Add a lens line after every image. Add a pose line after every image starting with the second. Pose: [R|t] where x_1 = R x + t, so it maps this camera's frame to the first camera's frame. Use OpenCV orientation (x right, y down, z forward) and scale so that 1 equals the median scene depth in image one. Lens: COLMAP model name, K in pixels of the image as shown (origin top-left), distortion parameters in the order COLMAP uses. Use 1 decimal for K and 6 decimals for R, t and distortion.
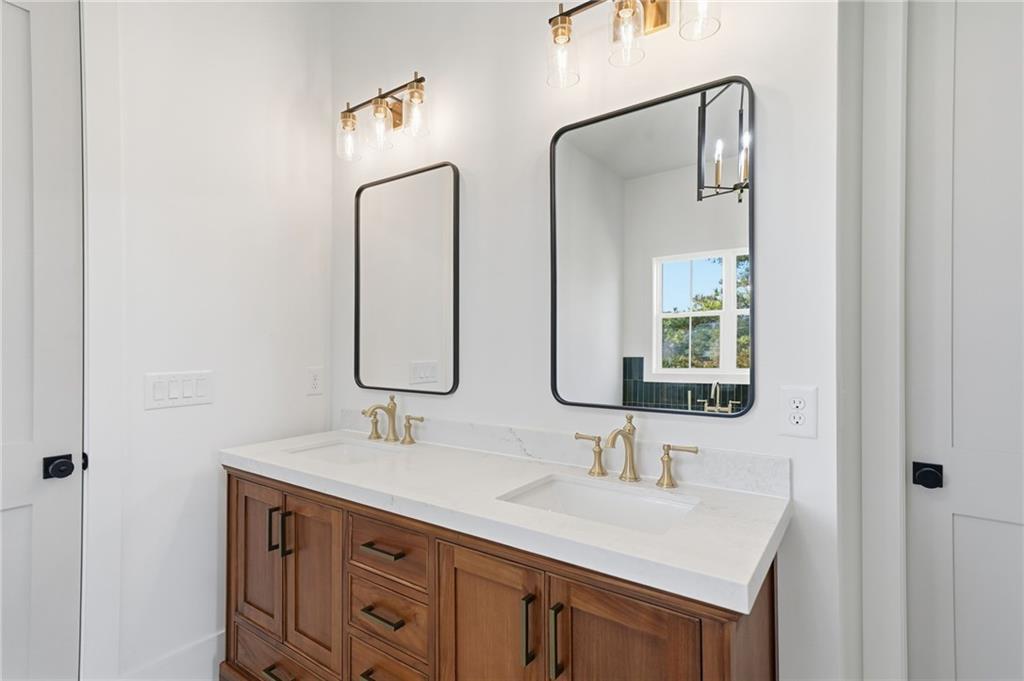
lens RADIAL K [[495.2, 0, 512.0], [0, 495.2, 340.5], [0, 0, 1]] dist [0.017307, 0.000032]
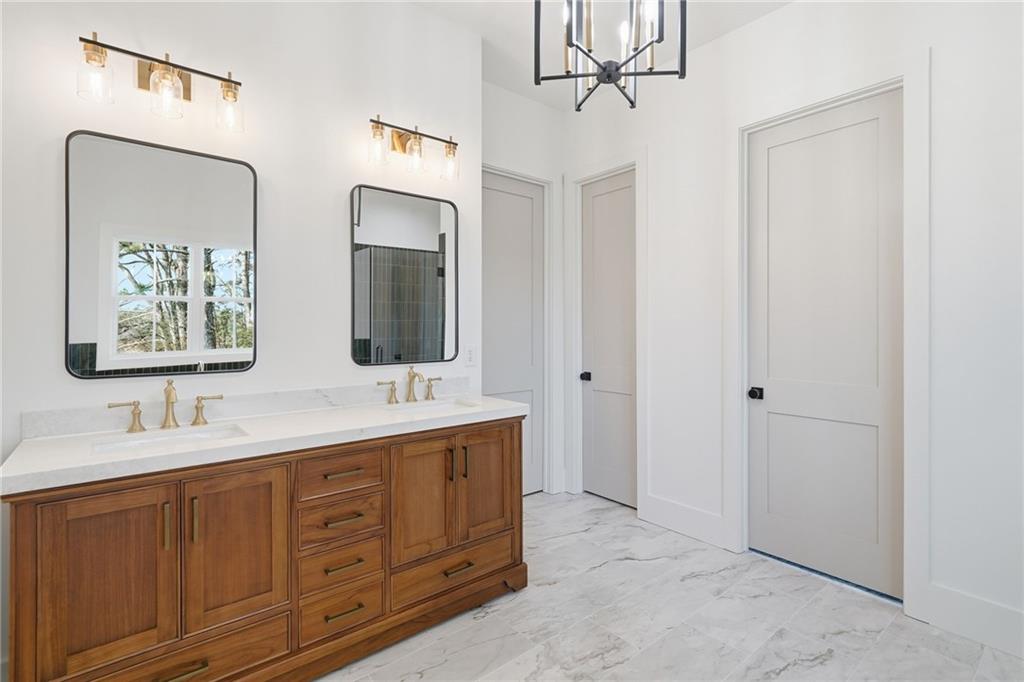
lens RADIAL K [[491.3, 0, 511.8], [0, 491.3, 327.6], [0, 0, 1]] dist [-0.000095, 0.000033]
pose [[0.263423, 0.001791, 0.964679, -1.230143], [-0.005149, 0.999987, -0.000451, 0.009605], [-0.964667, -0.004849, 0.263428, 0.154060]]
